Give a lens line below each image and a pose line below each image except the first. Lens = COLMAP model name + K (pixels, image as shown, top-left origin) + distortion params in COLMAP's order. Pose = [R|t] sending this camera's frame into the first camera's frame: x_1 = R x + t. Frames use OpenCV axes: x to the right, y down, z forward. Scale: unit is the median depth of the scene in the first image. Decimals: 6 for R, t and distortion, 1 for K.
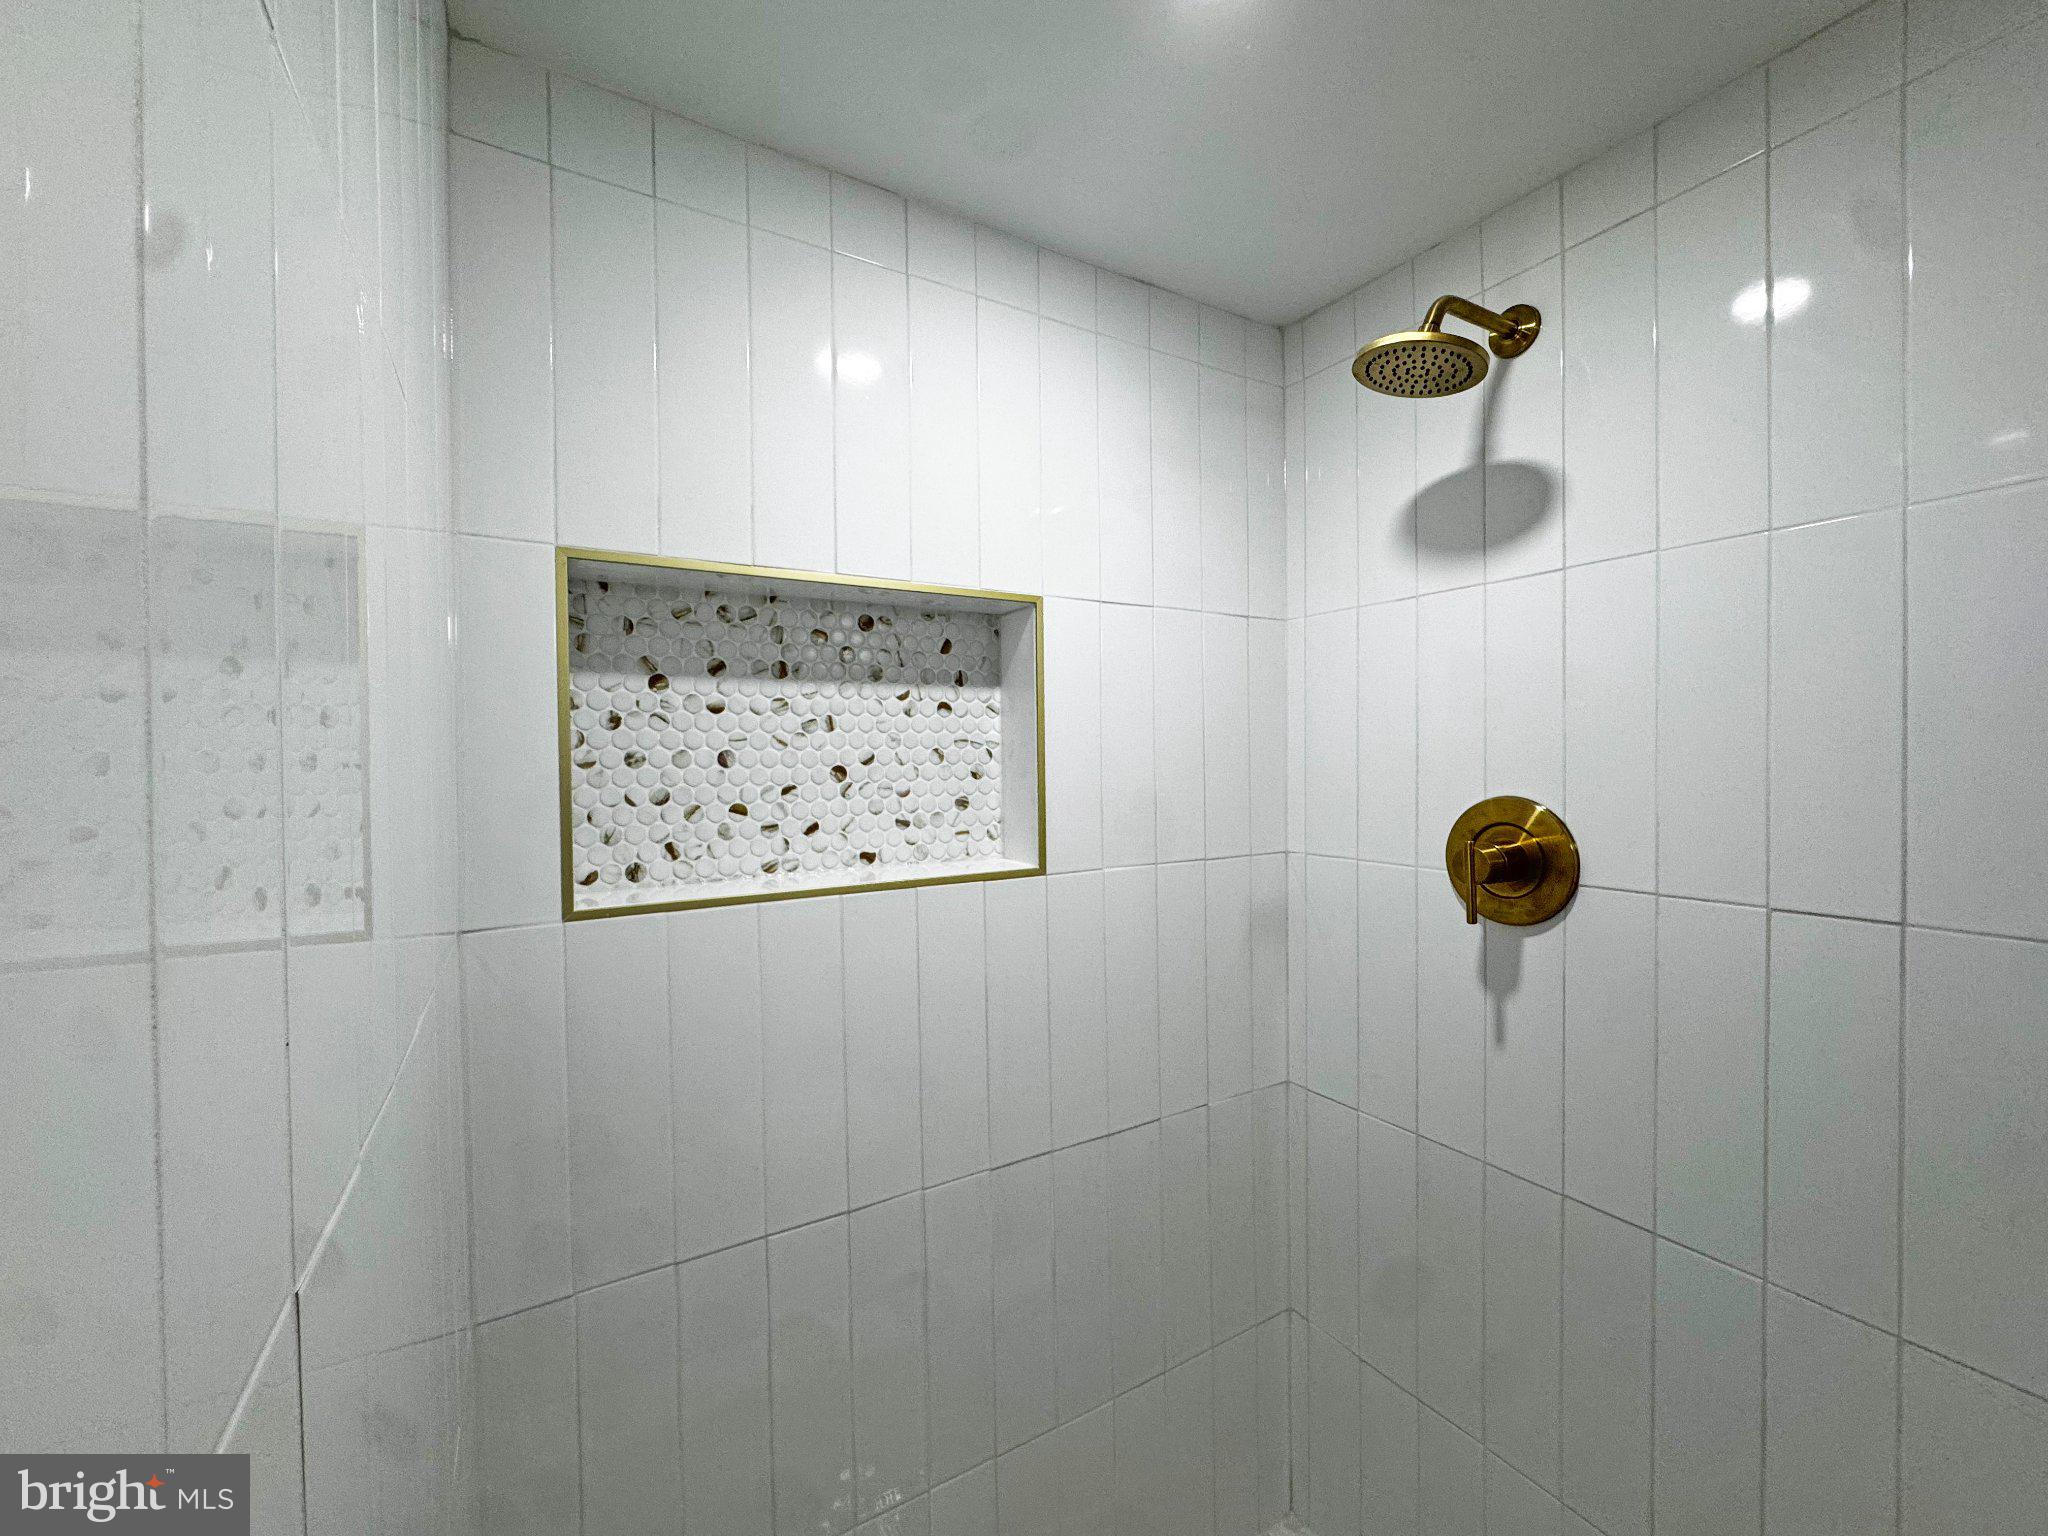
lens RADIAL K [[815.7, 0, 1020.0], [0, 815.7, 767.9], [0, 0, 1]] dist [-0.000734, 0.000072]
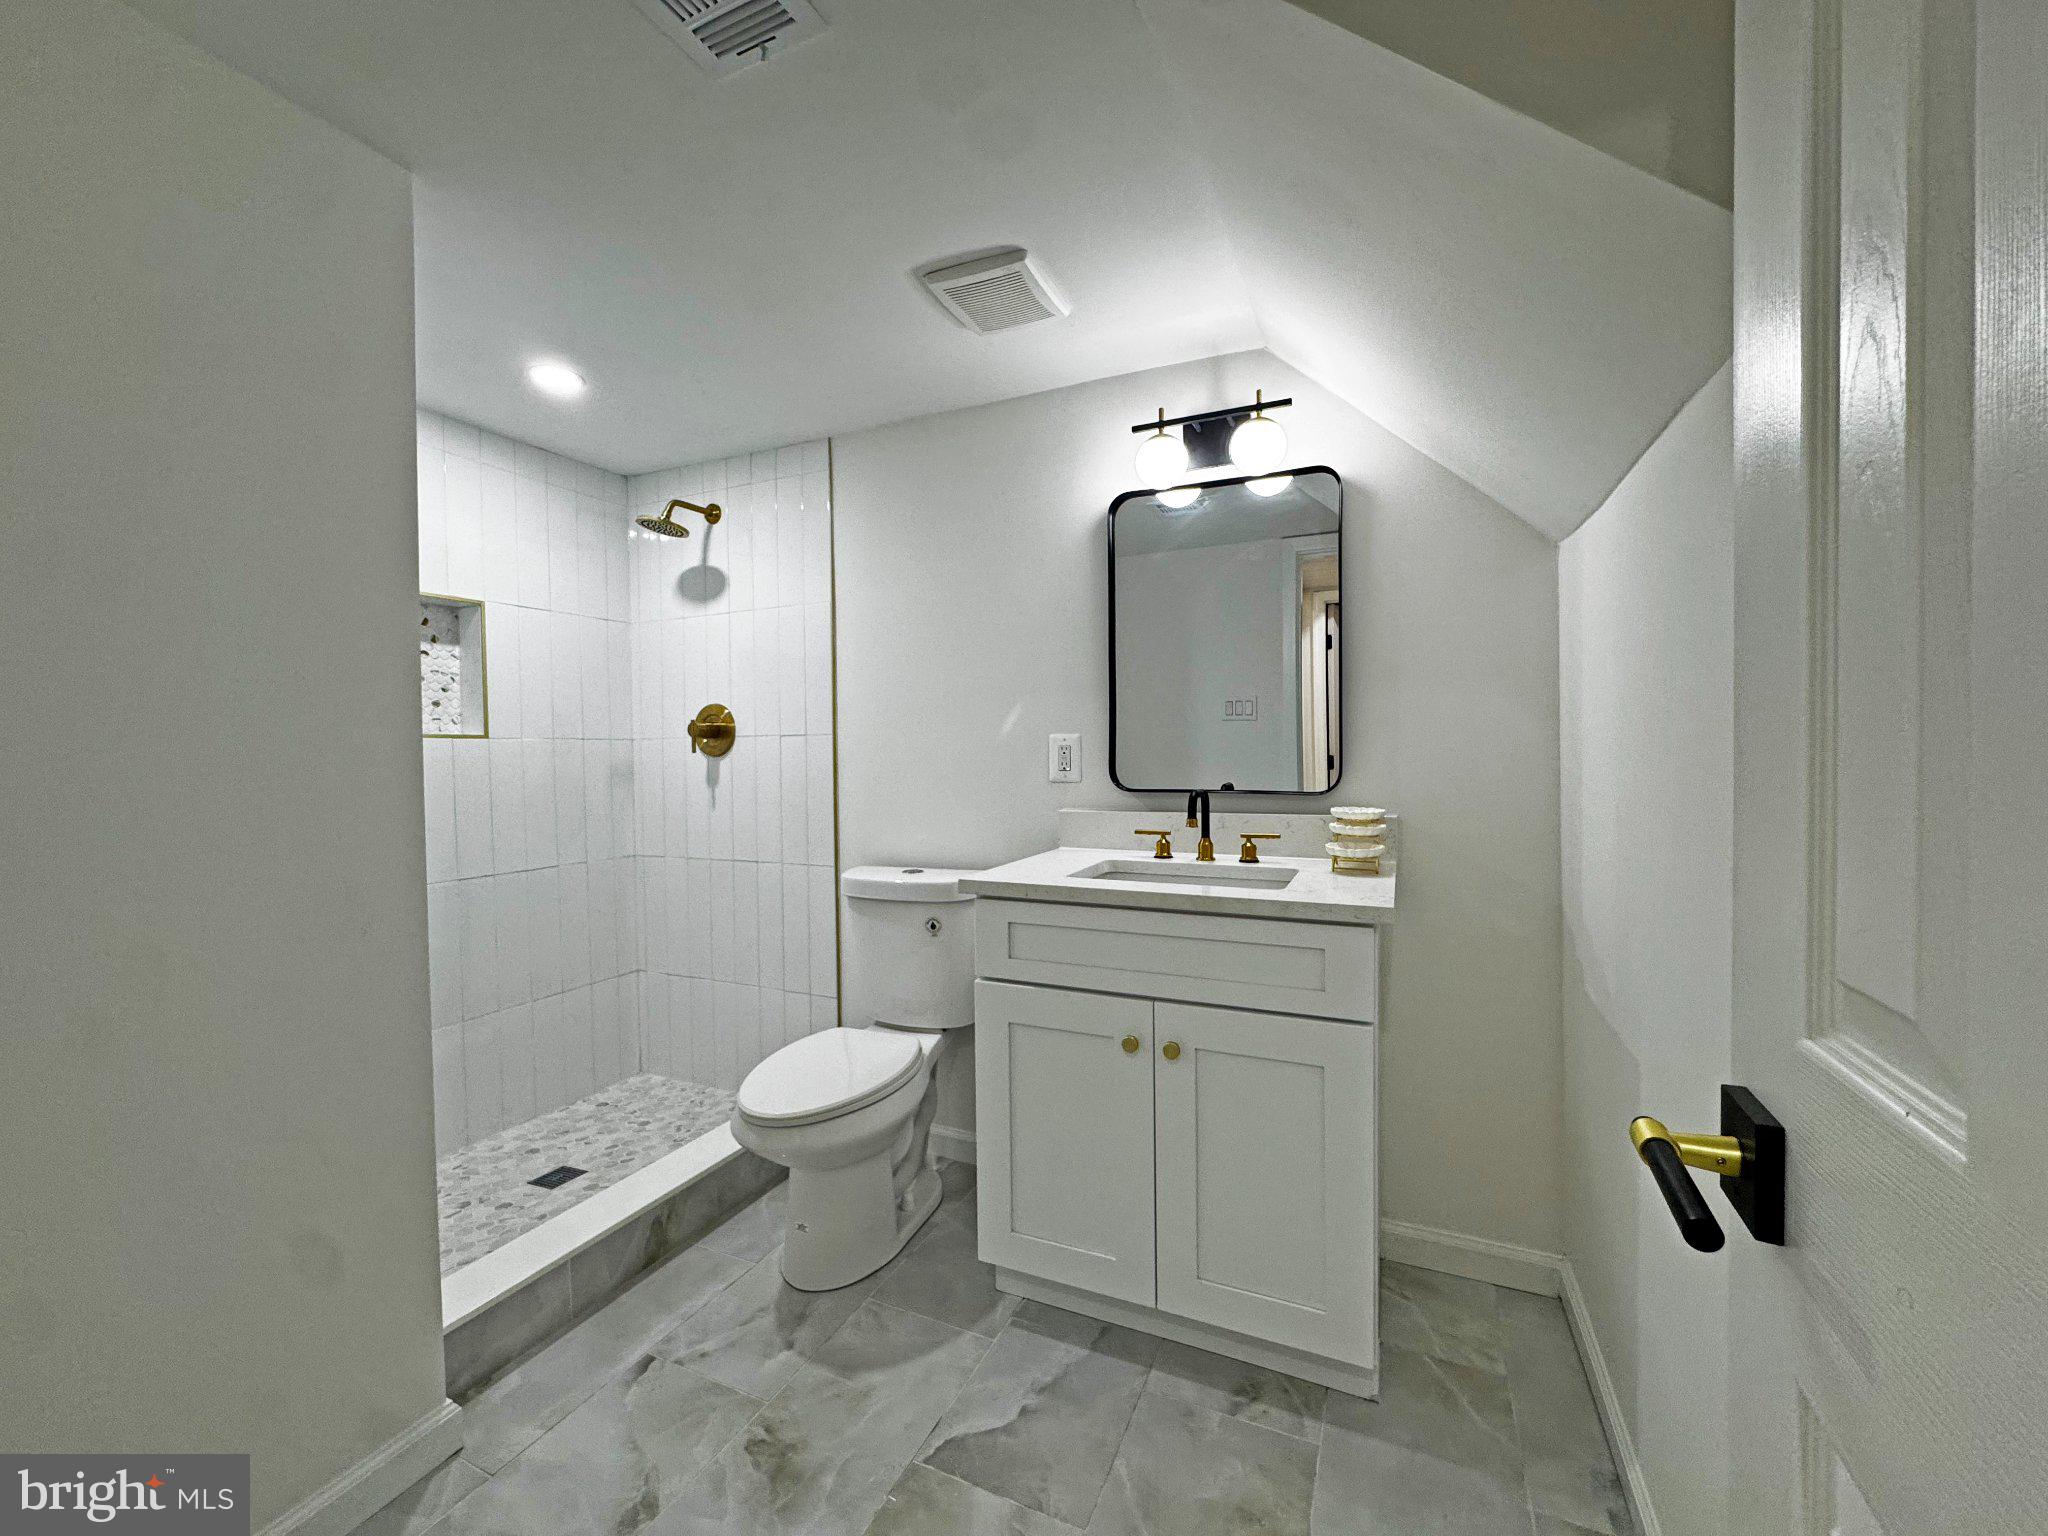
lens RADIAL K [[815.7, 0, 1020.9], [0, 815.7, 763.5], [0, 0, 1]] dist [-0.000734, 0.000072]
pose [[0.822155, -0.010745, 0.569162, -0.033228], [0.008494, 0.999942, 0.006607, 0.184124], [-0.569201, -0.000598, 0.822199, -1.378088]]
